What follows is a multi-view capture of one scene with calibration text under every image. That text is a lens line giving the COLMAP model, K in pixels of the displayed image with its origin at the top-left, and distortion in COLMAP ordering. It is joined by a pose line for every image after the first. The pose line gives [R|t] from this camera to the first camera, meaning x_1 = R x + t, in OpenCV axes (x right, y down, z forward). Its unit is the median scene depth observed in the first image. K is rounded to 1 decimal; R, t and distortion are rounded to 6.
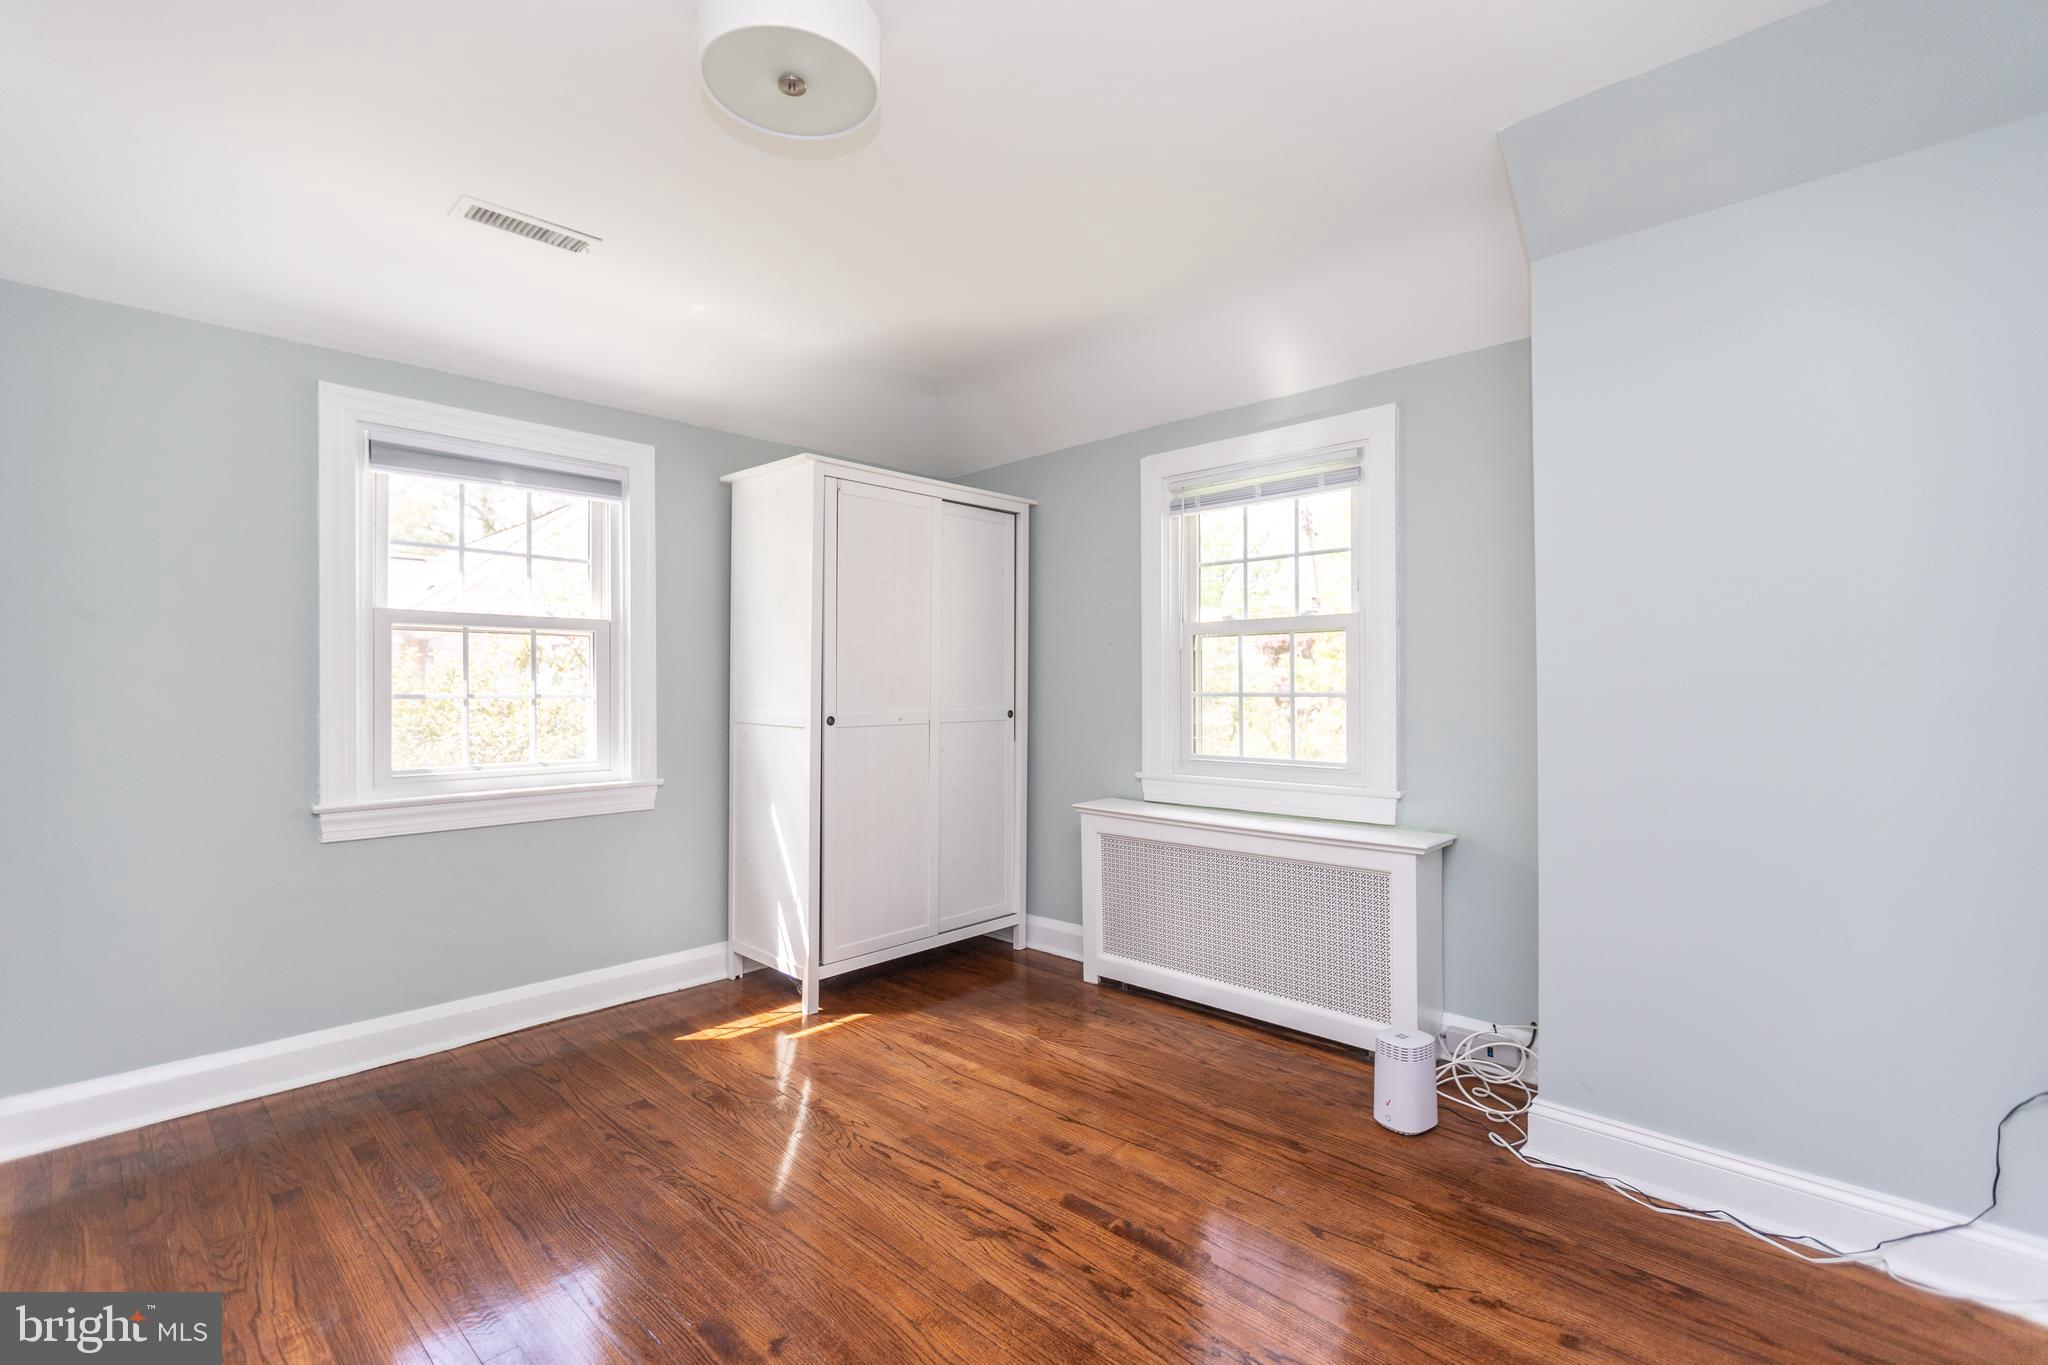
lens RADIAL K [[918.1, 0, 1030.7], [0, 918.1, 689.4], [0, 0, 1]] dist [0.004624, -0.000931]
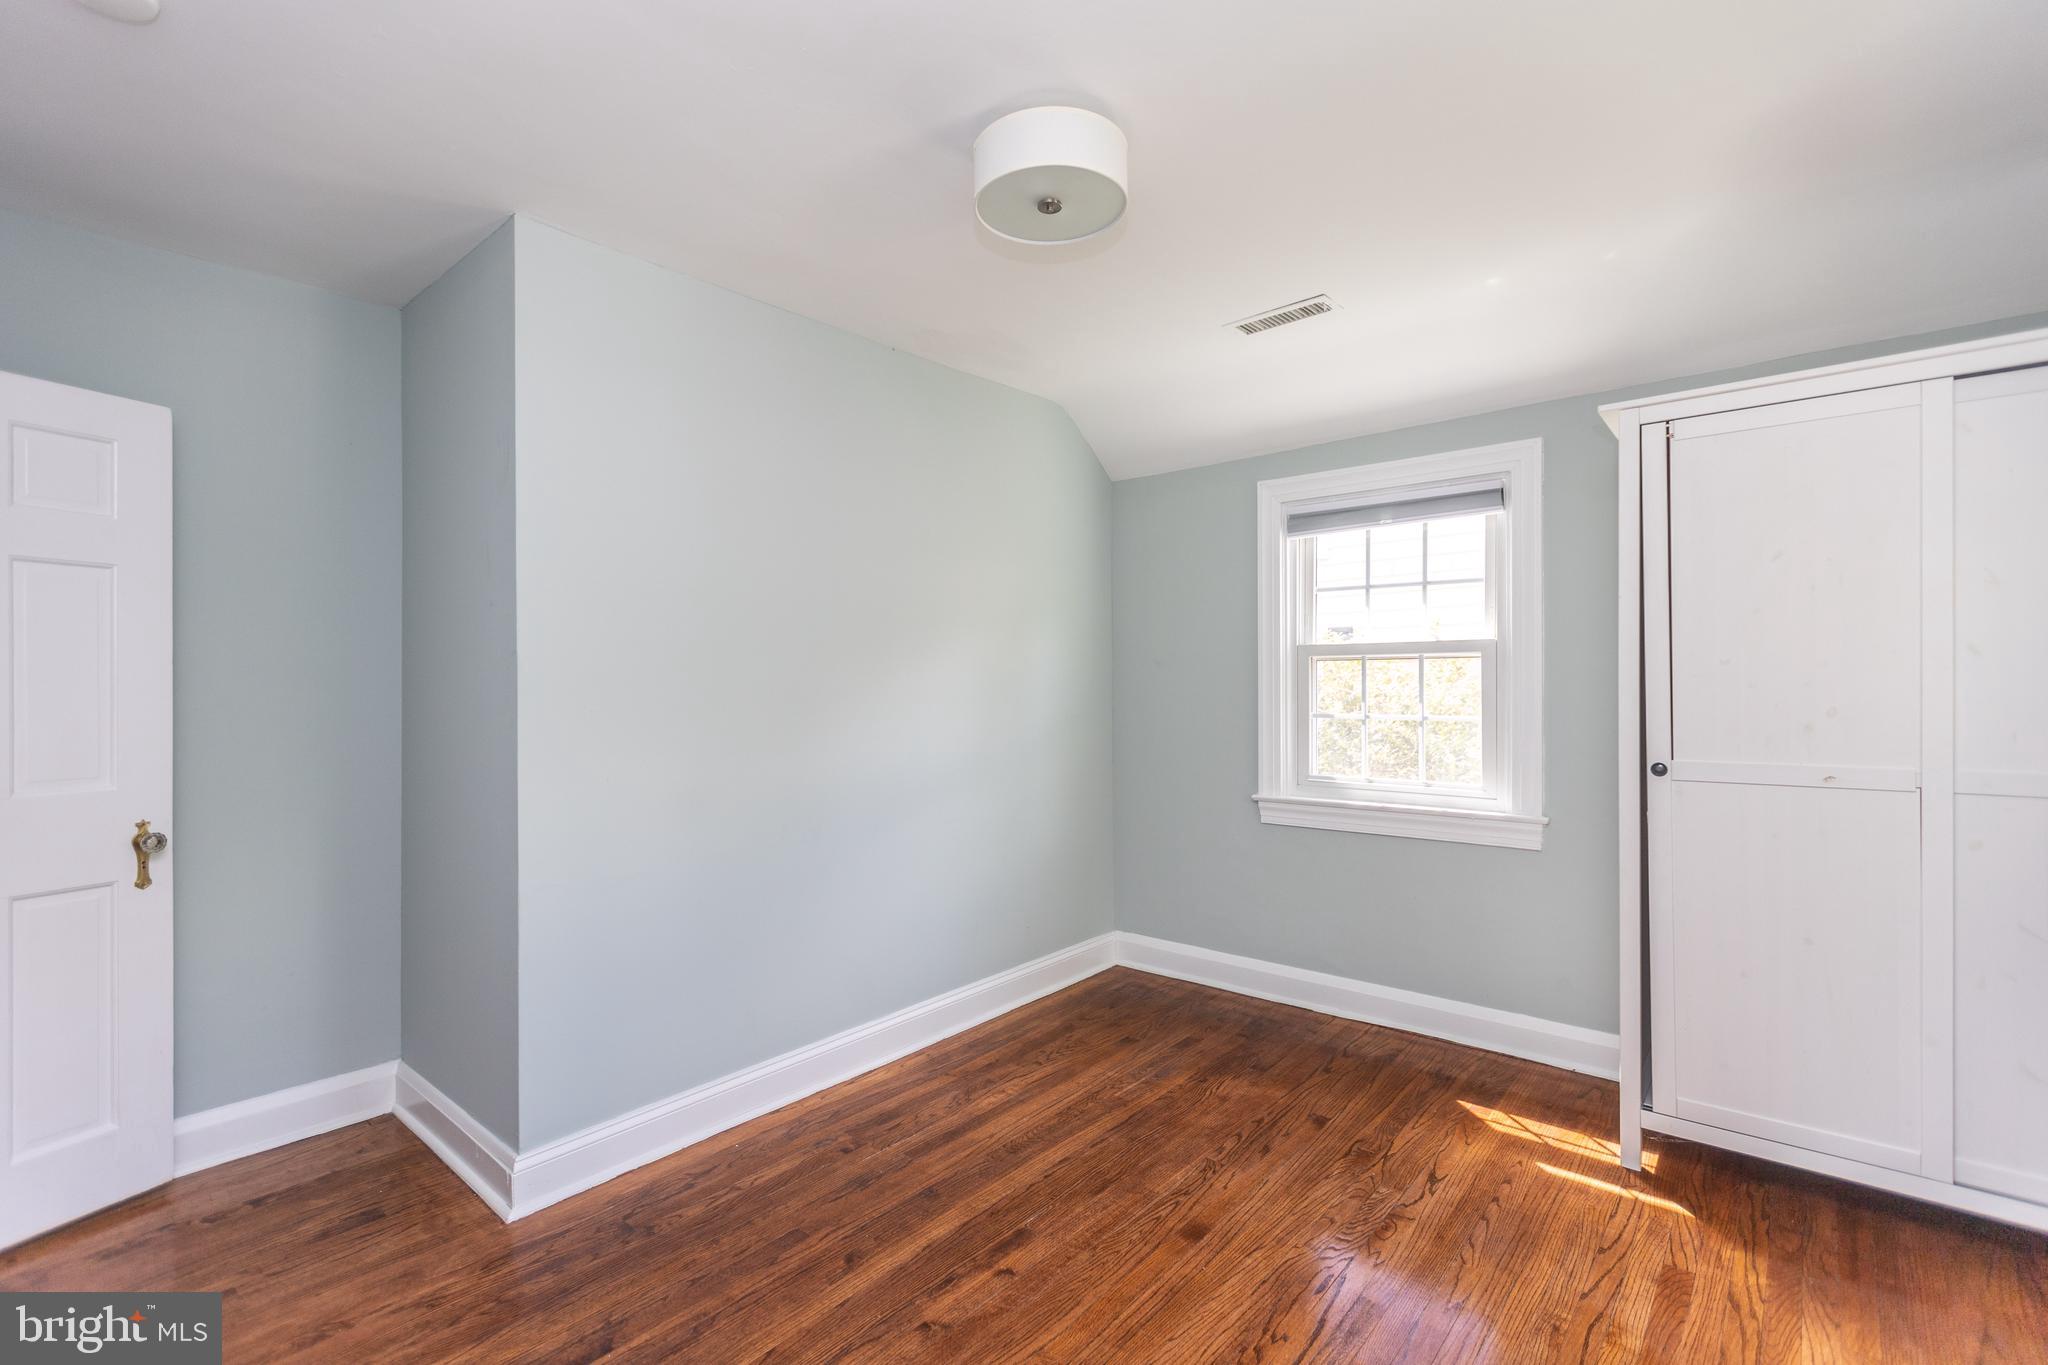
lens RADIAL K [[918.1, 0, 1014.9], [0, 918.1, 688.0], [0, 0, 1]] dist [0.004624, -0.000931]
pose [[0.039469, 0.005525, -0.999206, 0.525265], [0.004149, 0.999975, 0.005693, -0.037787], [0.999212, -0.004370, 0.039445, 0.542618]]
